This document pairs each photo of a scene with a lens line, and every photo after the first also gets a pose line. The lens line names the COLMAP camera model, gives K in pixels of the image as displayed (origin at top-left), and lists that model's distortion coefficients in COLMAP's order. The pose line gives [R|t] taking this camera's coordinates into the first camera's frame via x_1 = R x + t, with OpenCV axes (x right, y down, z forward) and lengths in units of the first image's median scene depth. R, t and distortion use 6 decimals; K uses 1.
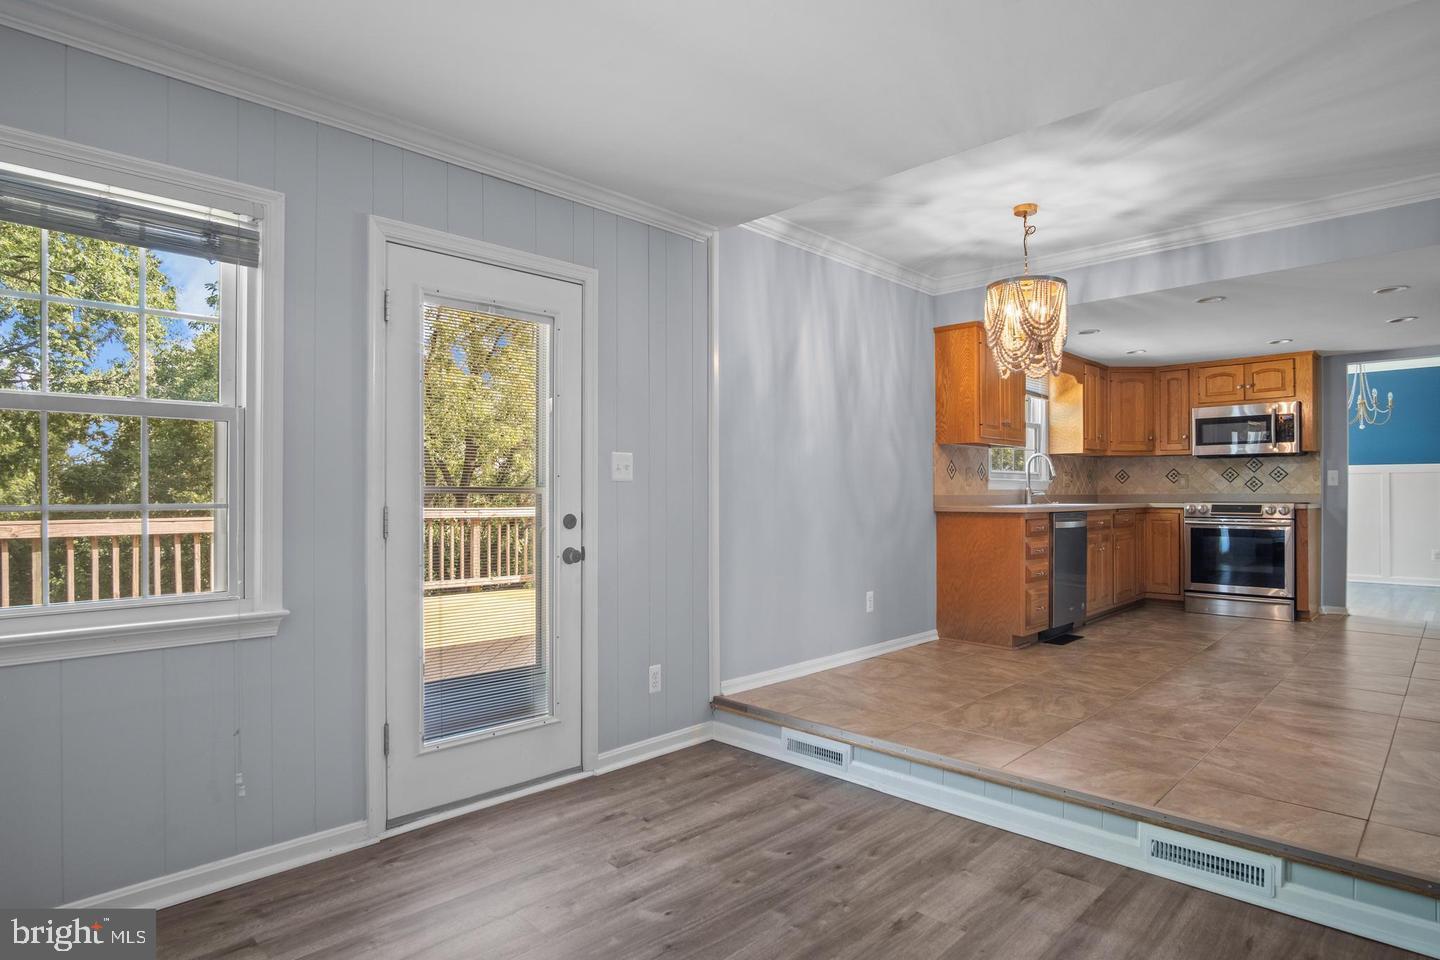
lens RADIAL K [[780.5, 0, 725.4], [0, 780.5, 487.5], [0, 0, 1]] dist [-0.022493, 0.001166]
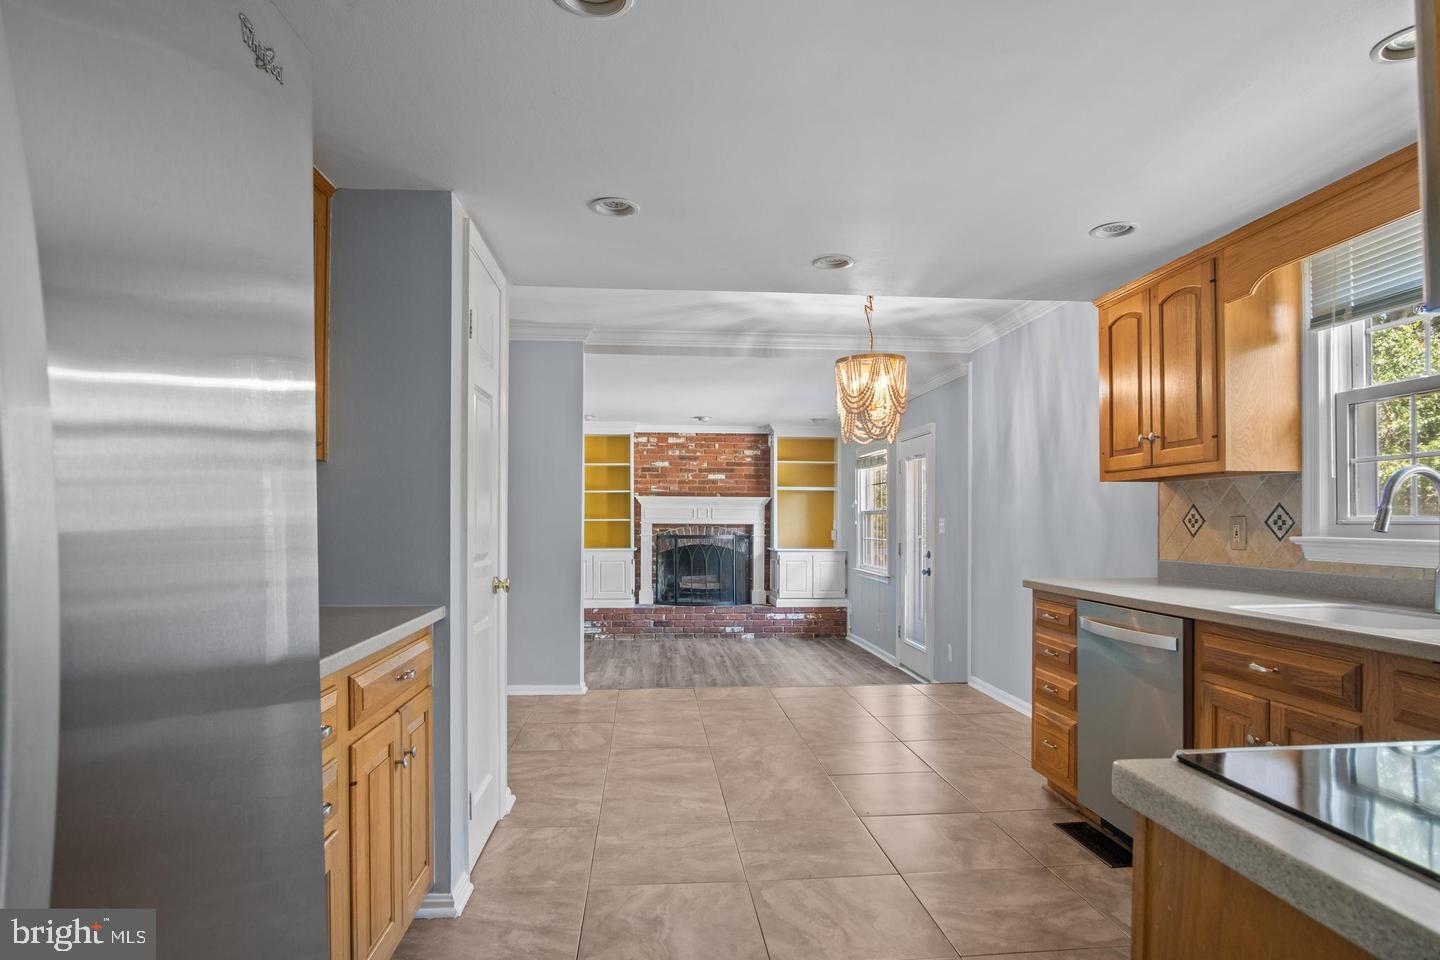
lens RADIAL K [[780.5, 0, 727.5], [0, 780.5, 514.7], [0, 0, 1]] dist [-0.022493, 0.001166]
pose [[-0.640651, -0.005465, -0.767812, 0.828083], [0.005249, 0.999920, -0.011496, -0.019059], [0.767814, -0.011396, -0.640571, 0.944704]]
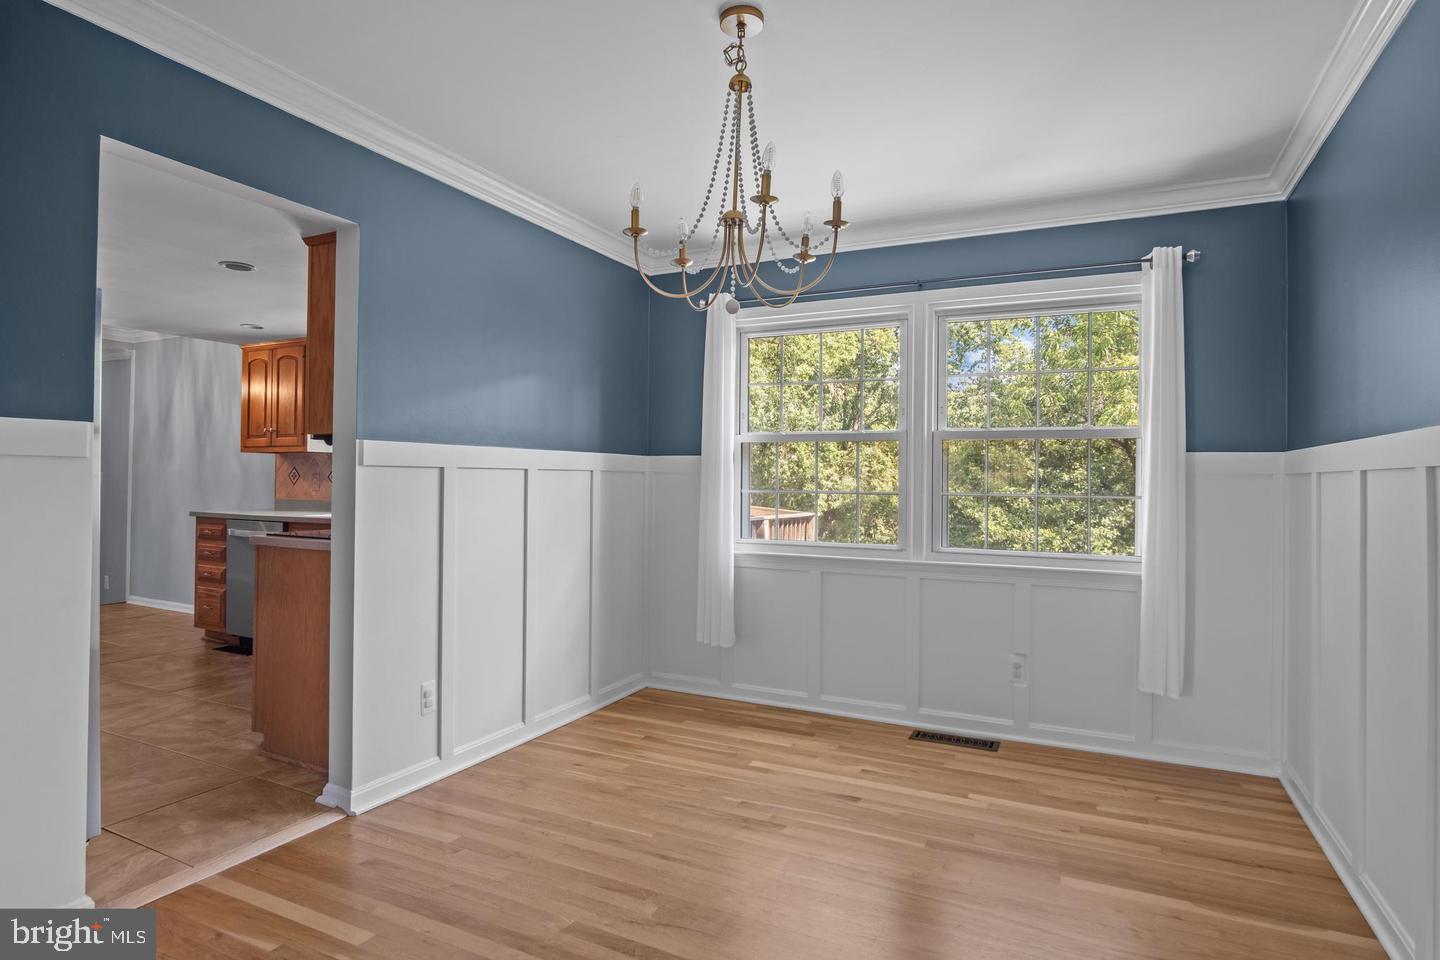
lens RADIAL K [[780.5, 0, 721.1], [0, 780.5, 475.3], [0, 0, 1]] dist [-0.022493, 0.001166]
pose [[0.314231, -0.002772, -0.949342, 1.280307], [-0.005756, 0.999972, -0.004825, -0.018594], [0.949329, 0.006980, 0.314206, 1.046594]]
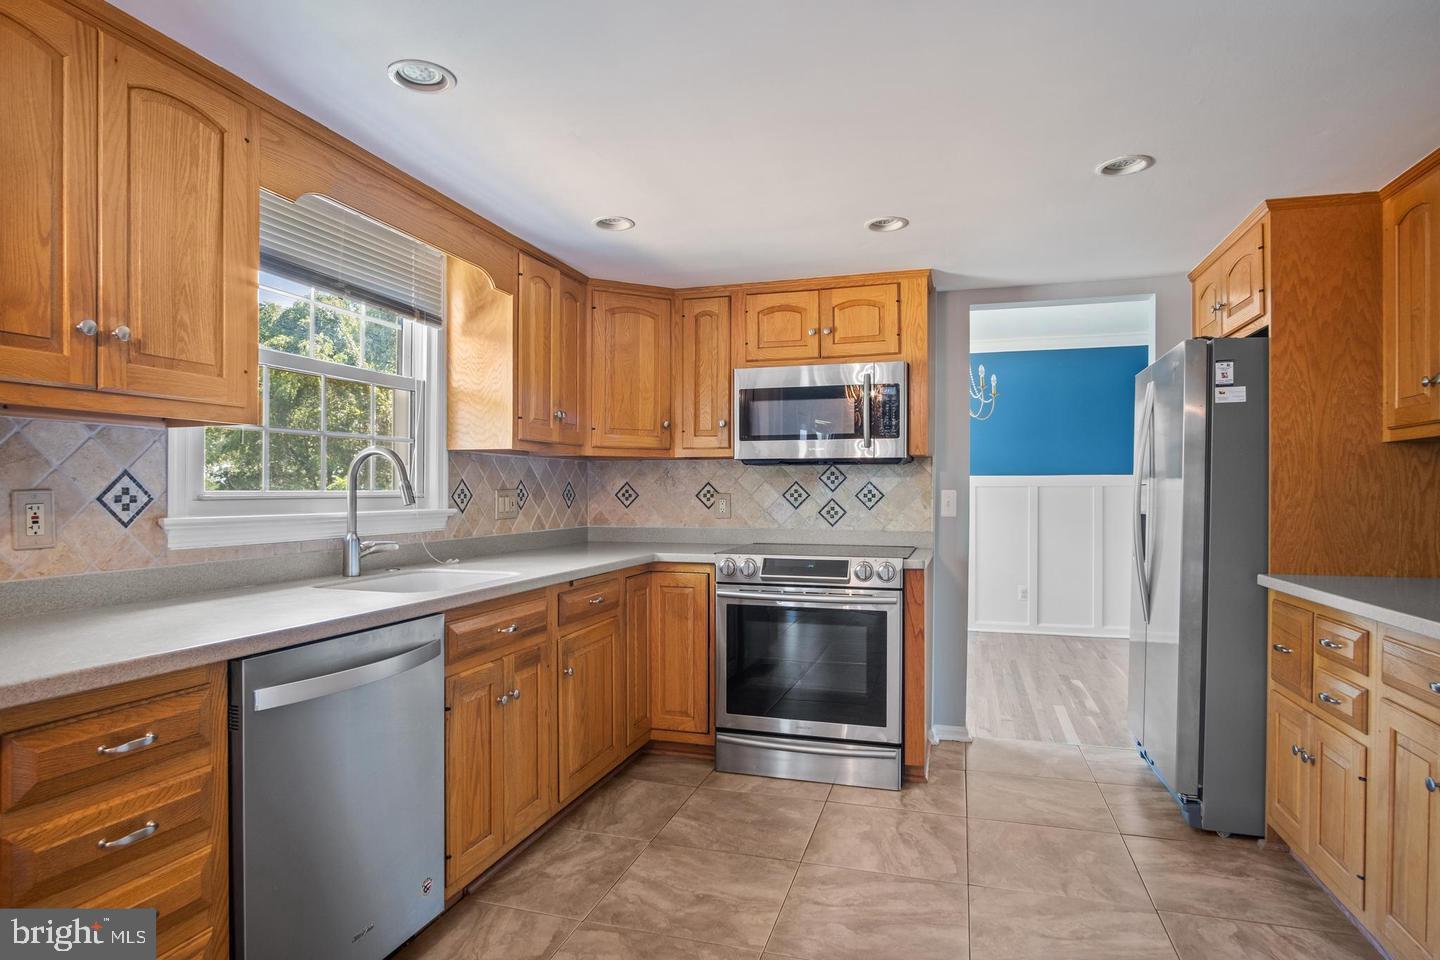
lens RADIAL K [[780.5, 0, 730.8], [0, 780.5, 492.7], [0, 0, 1]] dist [-0.022493, 0.001166]
pose [[0.883163, -0.000187, 0.469066, 0.360953], [-0.004444, 0.999952, 0.008765, -0.023874], [-0.469045, -0.009825, 0.883120, 0.545900]]
